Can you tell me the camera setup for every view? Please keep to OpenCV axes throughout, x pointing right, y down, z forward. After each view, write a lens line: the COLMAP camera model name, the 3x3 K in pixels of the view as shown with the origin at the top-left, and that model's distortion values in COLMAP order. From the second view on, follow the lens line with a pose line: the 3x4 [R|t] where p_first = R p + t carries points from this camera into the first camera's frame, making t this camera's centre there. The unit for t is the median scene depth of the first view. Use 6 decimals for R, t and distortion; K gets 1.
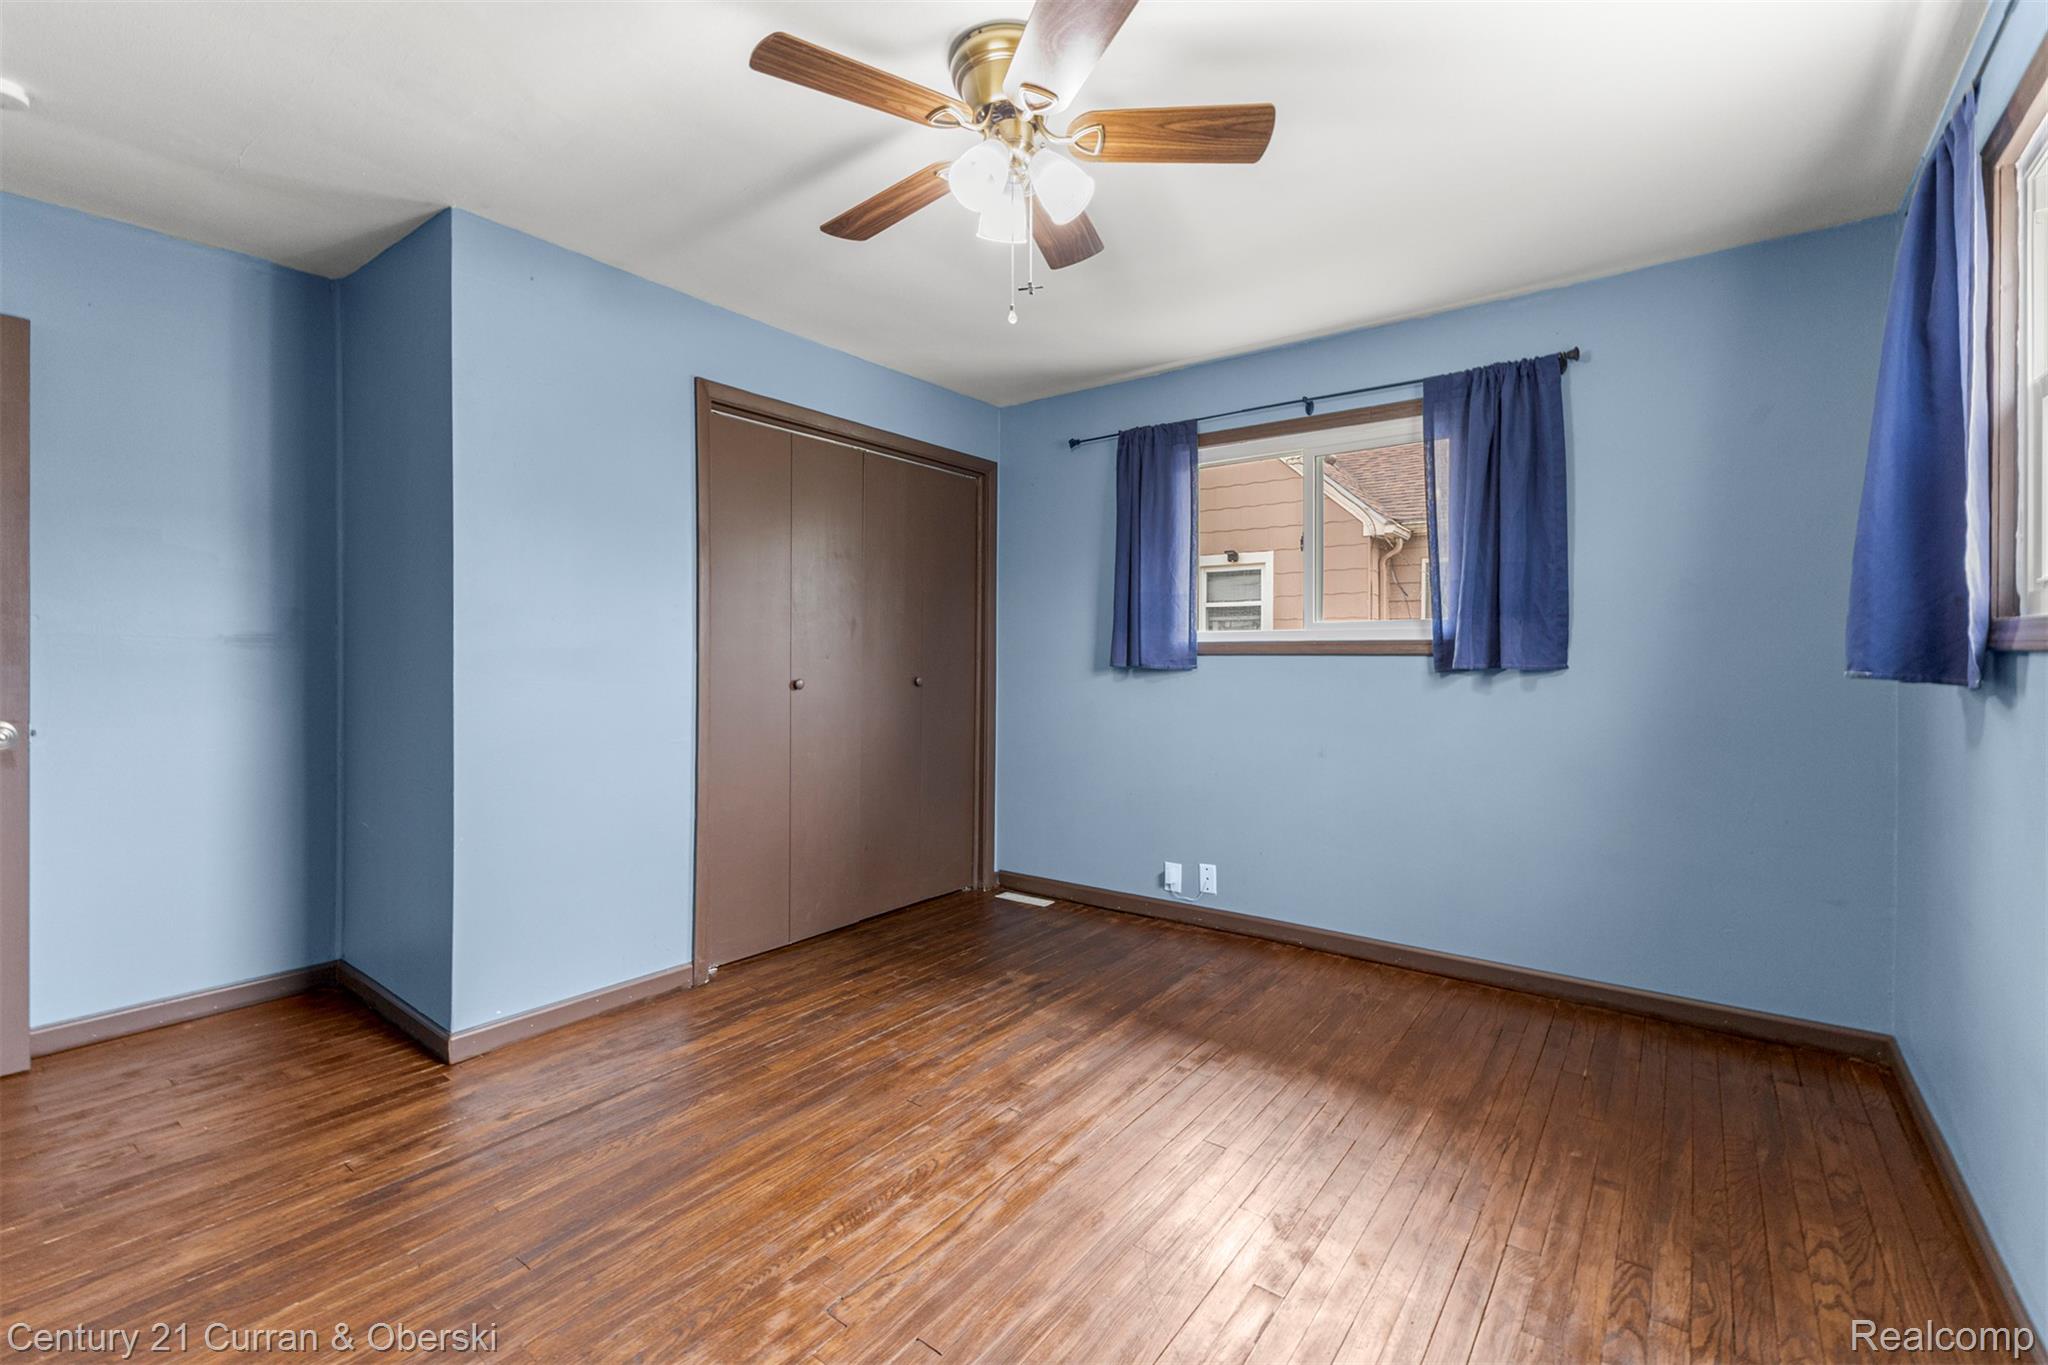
lens RADIAL K [[891.2, 0, 1029.5], [0, 891.2, 669.0], [0, 0, 1]] dist [0.013566, -0.003607]
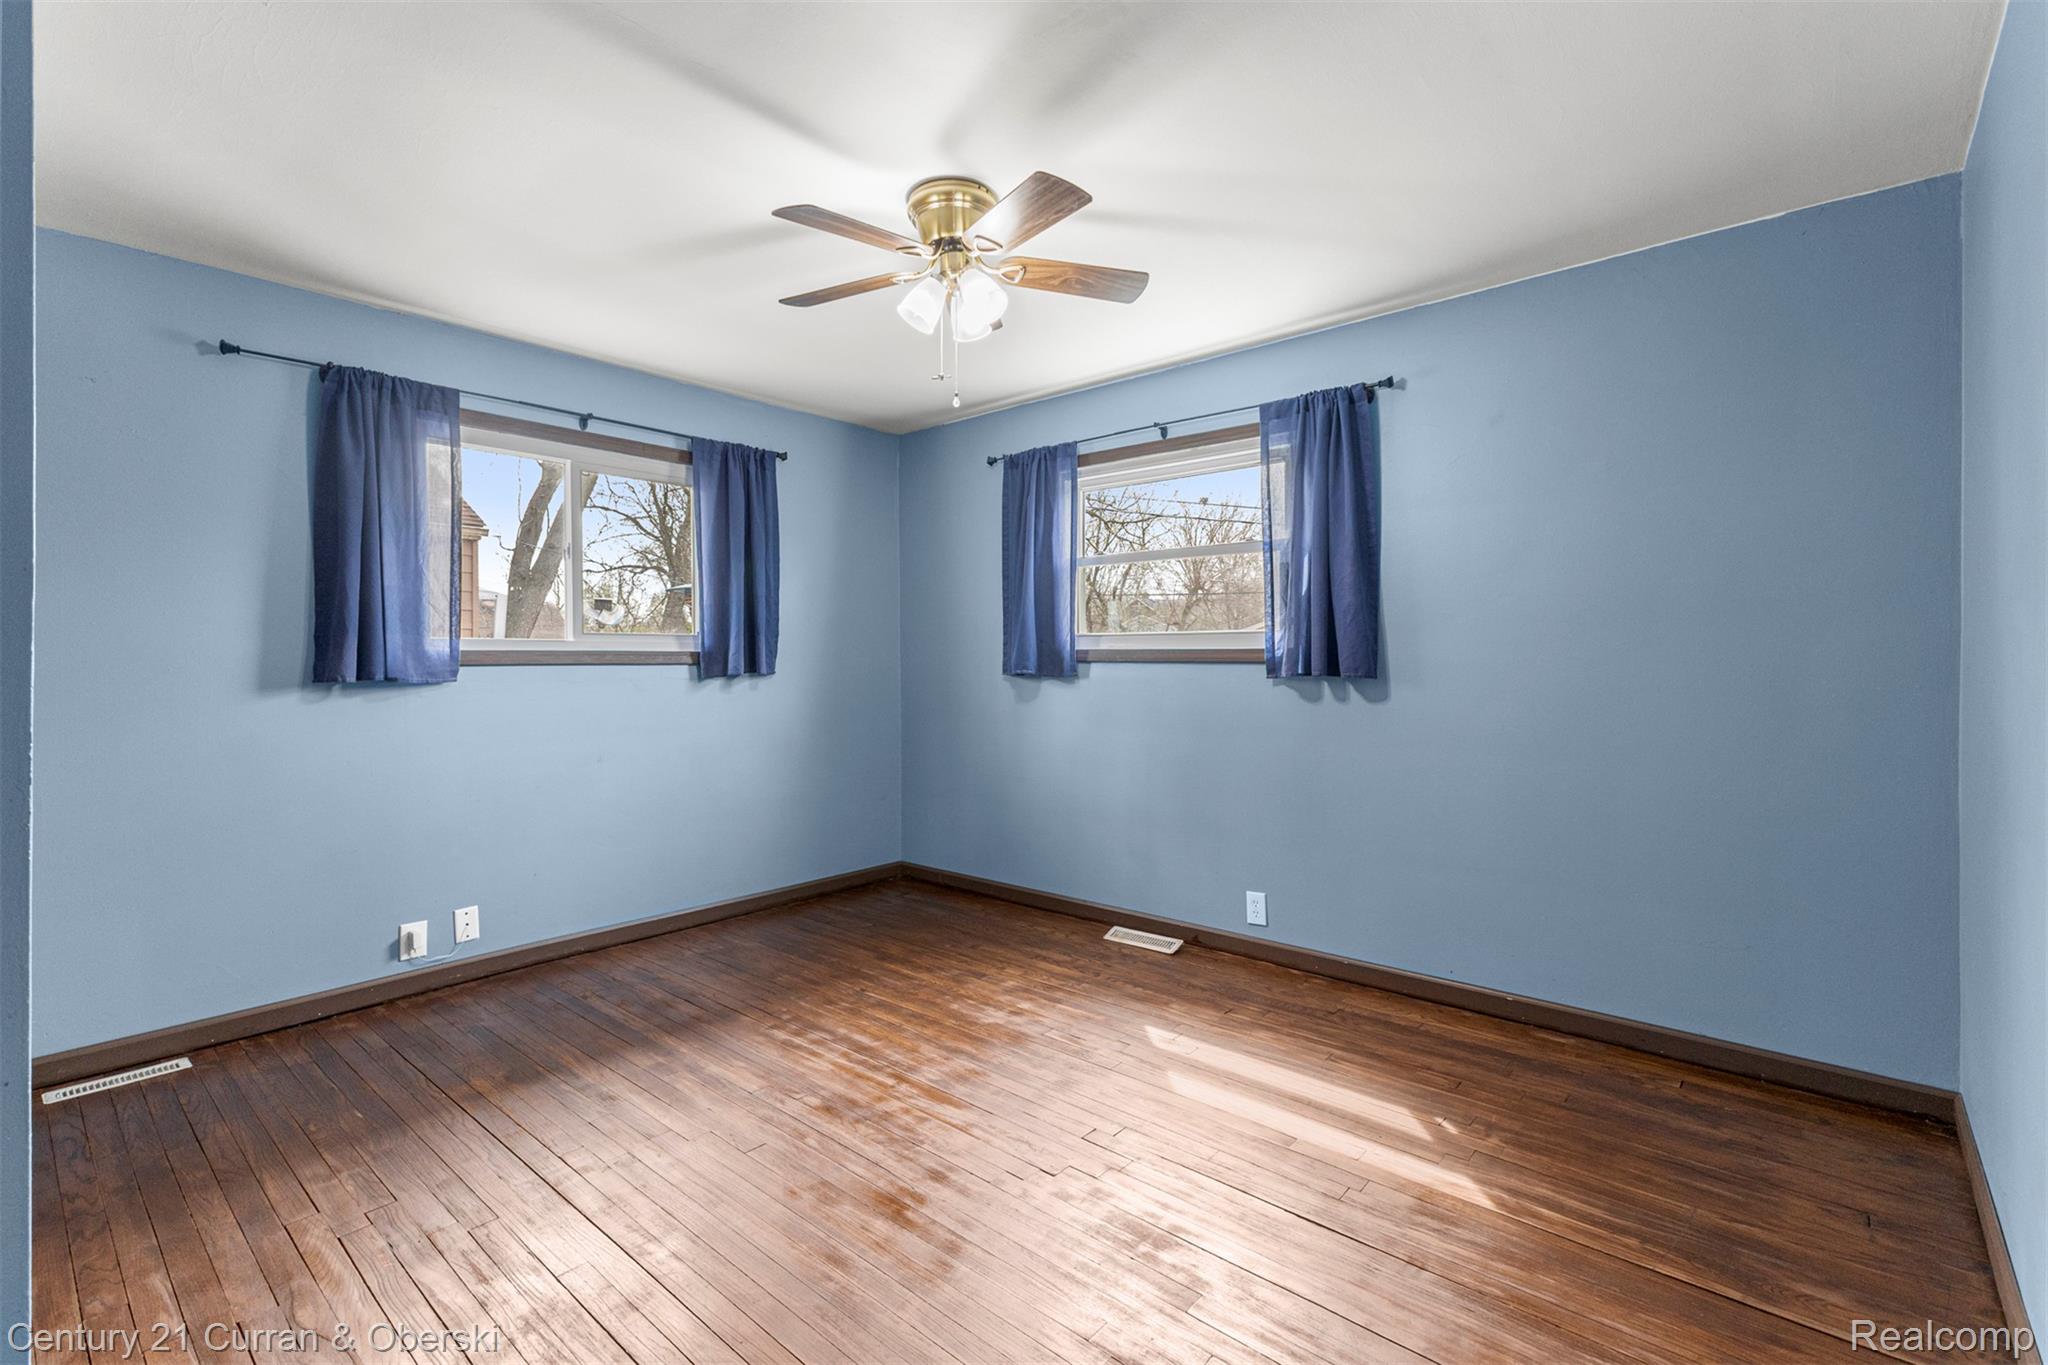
lens RADIAL K [[891.2, 0, 1031.8], [0, 891.2, 671.5], [0, 0, 1]] dist [0.013566, -0.003607]
pose [[0.072436, -0.011626, 0.997305, -0.667789], [0.022774, 0.999691, 0.010000, -0.006430], [-0.997113, 0.021988, 0.072679, 0.414613]]
